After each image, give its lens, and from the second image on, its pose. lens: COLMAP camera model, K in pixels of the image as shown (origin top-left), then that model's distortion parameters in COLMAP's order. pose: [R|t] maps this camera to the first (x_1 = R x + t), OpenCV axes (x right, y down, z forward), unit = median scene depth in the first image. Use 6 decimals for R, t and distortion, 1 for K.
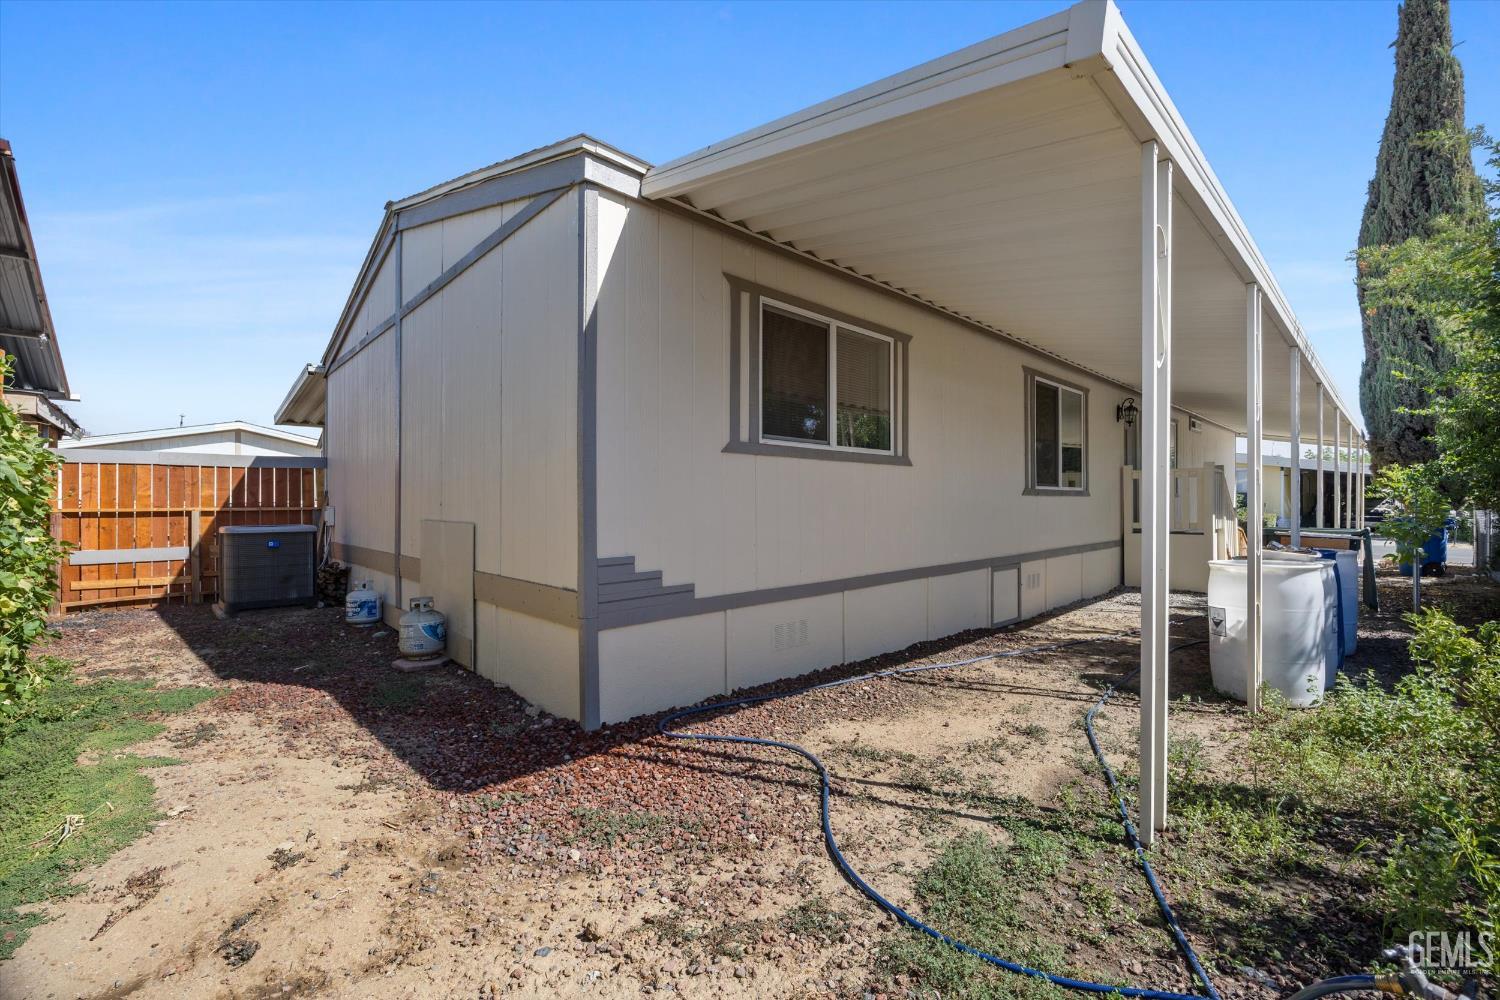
lens RADIAL K [[615.8, 0, 747.9], [0, 615.8, 503.0], [0, 0, 1]] dist [-0.013186, -0.000157]
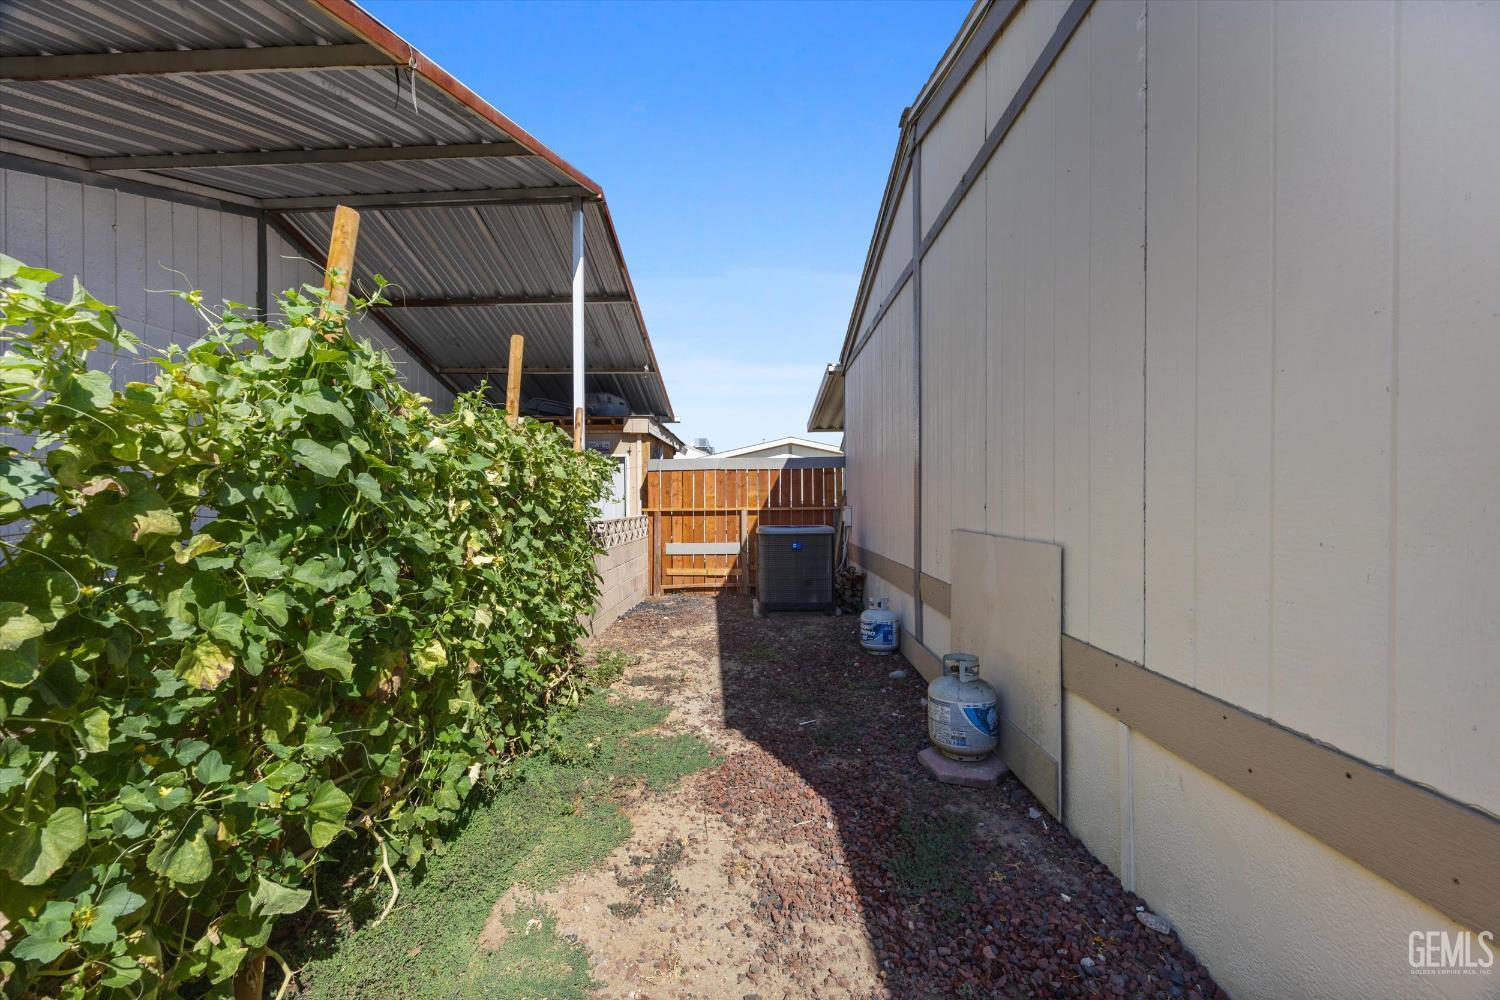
lens RADIAL K [[615.8, 0, 747.6], [0, 615.8, 504.3], [0, 0, 1]] dist [-0.013186, -0.000157]
pose [[0.719475, -0.000733, -0.694518, -0.145901], [0.004644, 0.999982, 0.003756, -0.002575], [0.694503, -0.005928, 0.719465, 0.229264]]
